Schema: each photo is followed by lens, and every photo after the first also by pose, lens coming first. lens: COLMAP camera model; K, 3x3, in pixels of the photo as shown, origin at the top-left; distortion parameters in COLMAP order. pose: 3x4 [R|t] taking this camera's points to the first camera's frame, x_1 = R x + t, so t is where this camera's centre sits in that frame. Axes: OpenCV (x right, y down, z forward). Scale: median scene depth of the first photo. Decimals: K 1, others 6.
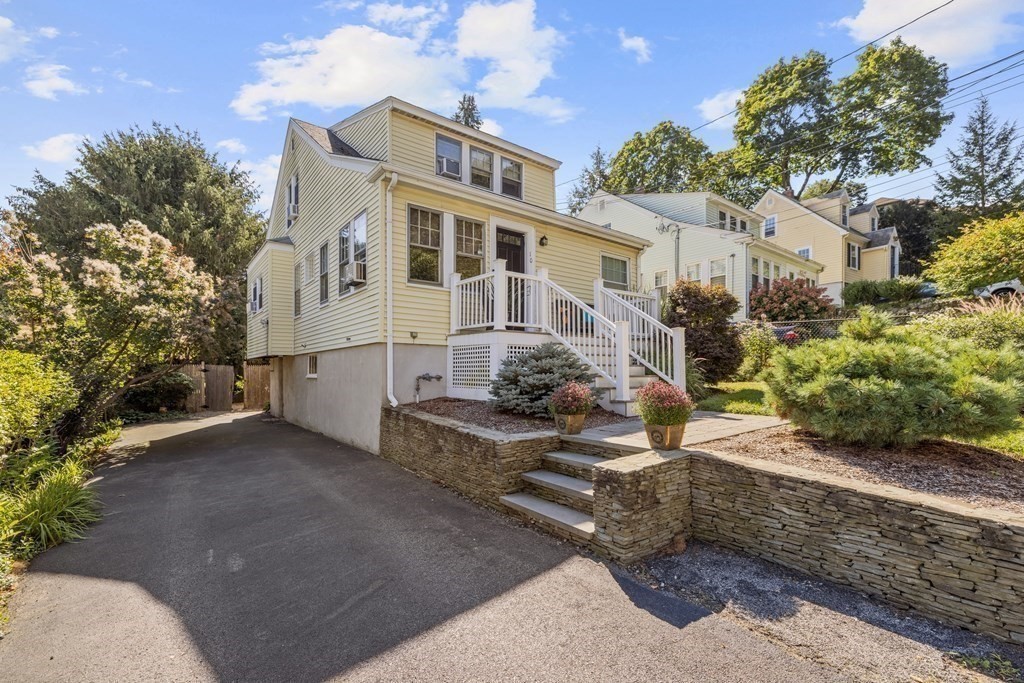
lens RADIAL K [[433.5, 0, 498.1], [0, 433.5, 373.3], [0, 0, 1]] dist [0.002466, -0.000670]
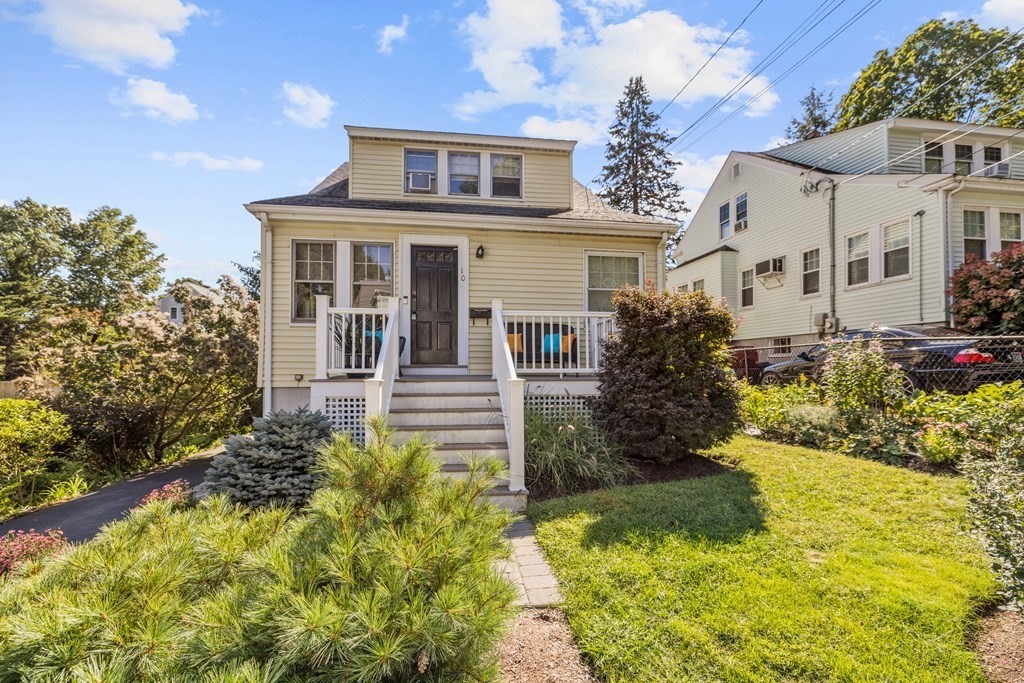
lens RADIAL K [[433.5, 0, 494.4], [0, 433.5, 360.7], [0, 0, 1]] dist [0.002466, -0.000670]
pose [[0.878043, -0.010647, -0.478463, 0.414090], [-0.001168, 0.999702, -0.024388, -0.068375], [0.478580, 0.021972, 0.877769, 0.253005]]
